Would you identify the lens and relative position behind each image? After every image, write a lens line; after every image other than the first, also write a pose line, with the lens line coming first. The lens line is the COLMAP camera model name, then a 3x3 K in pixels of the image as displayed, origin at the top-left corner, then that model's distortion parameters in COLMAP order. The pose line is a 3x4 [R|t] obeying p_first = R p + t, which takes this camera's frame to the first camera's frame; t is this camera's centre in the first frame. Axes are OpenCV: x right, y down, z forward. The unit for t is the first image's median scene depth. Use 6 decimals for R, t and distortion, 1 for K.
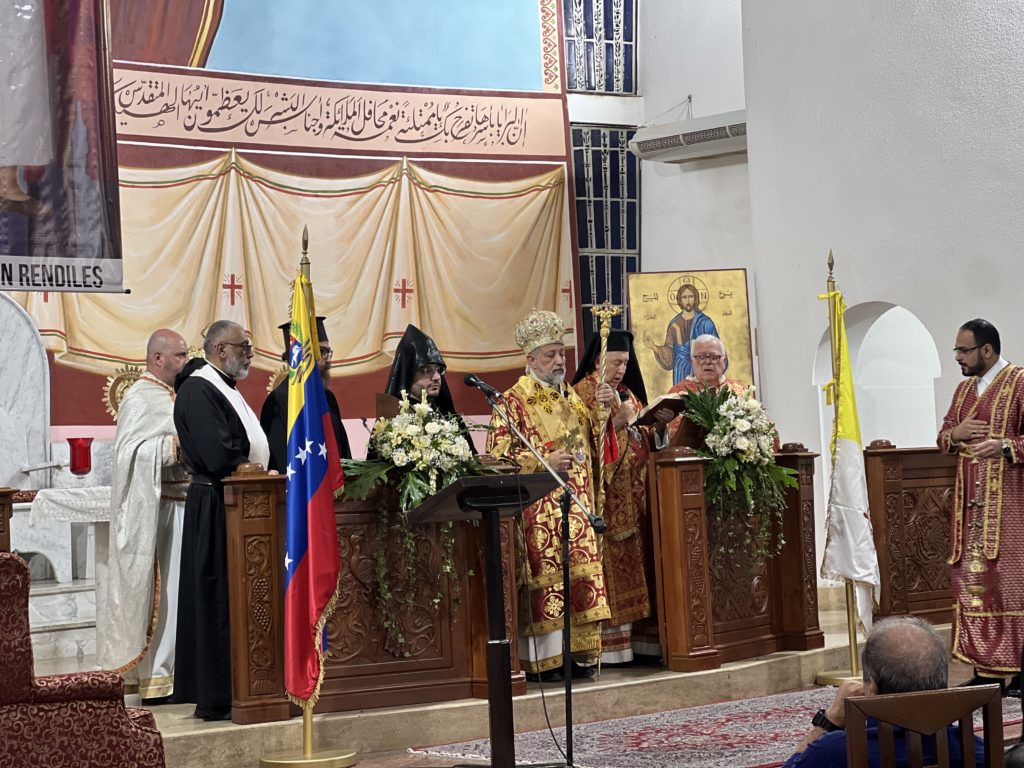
lens RADIAL K [[2334.7, 0, 491.1], [0, 2334.7, 337.2], [0, 0, 1]] dist [0.237643, 0.000000]
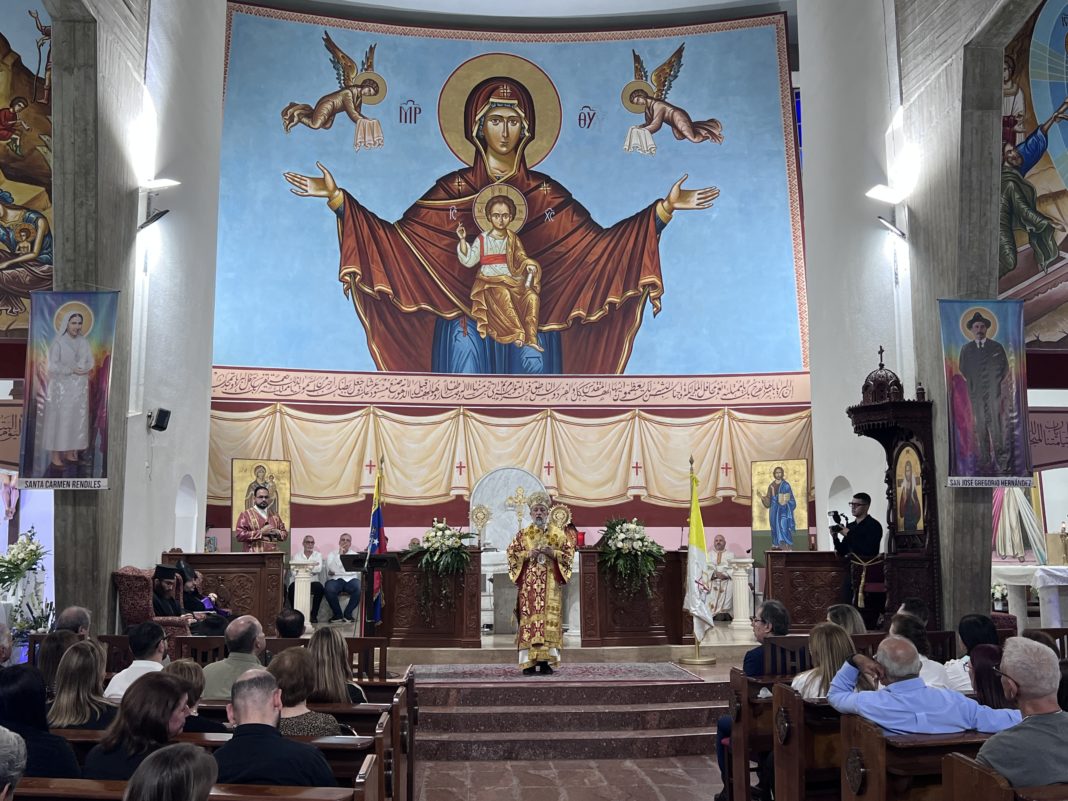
lens RADIAL K [[1105.5, 0, 534.4], [0, 1105.5, 398.7], [0, 0, 1]] dist [0.202564, 0.000000]
pose [[0.767332, -0.047056, -0.639521, 0.509556], [0.003428, 0.997591, -0.069291, -0.013801], [0.641241, 0.050977, 0.765645, 0.098830]]
